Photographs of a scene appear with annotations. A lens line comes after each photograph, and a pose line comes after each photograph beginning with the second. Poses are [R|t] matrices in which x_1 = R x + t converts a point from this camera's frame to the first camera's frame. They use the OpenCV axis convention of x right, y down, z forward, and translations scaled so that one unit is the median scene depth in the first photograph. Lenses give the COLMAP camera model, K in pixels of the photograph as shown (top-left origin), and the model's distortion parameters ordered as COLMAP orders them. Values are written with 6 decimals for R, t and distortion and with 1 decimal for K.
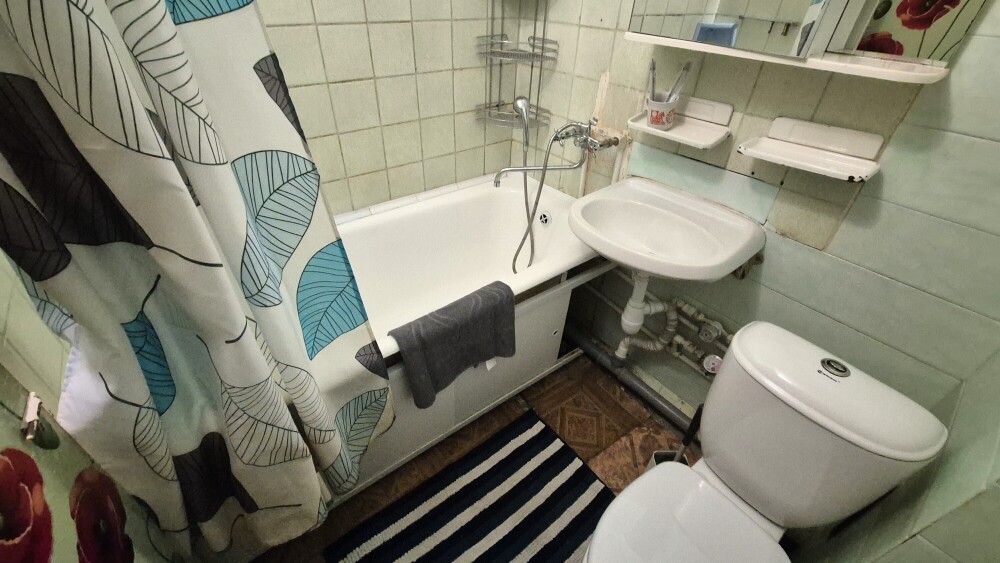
lens RADIAL K [[412.8, 0, 499.3], [0, 412.8, 279.4], [0, 0, 1]] dist [0.000549, -0.000617]
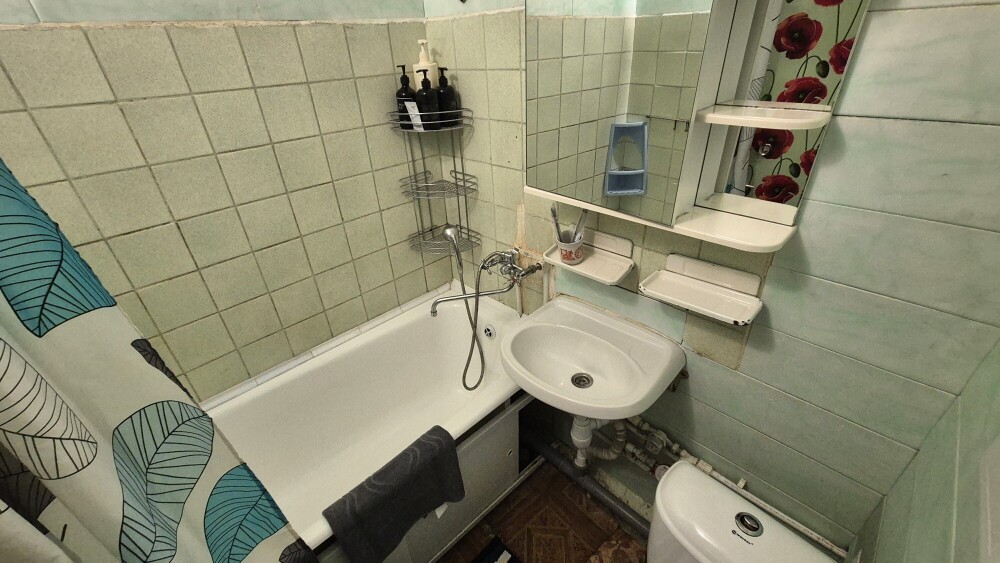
lens RADIAL K [[412.8, 0, 499.3], [0, 412.8, 279.4], [0, 0, 1]] dist [0.000549, -0.000617]
pose [[0.991898, -0.118693, 0.045274, 0.127217], [0.123232, 0.985570, -0.116040, -0.187117], [-0.030847, 0.120679, 0.992212, -0.034496]]
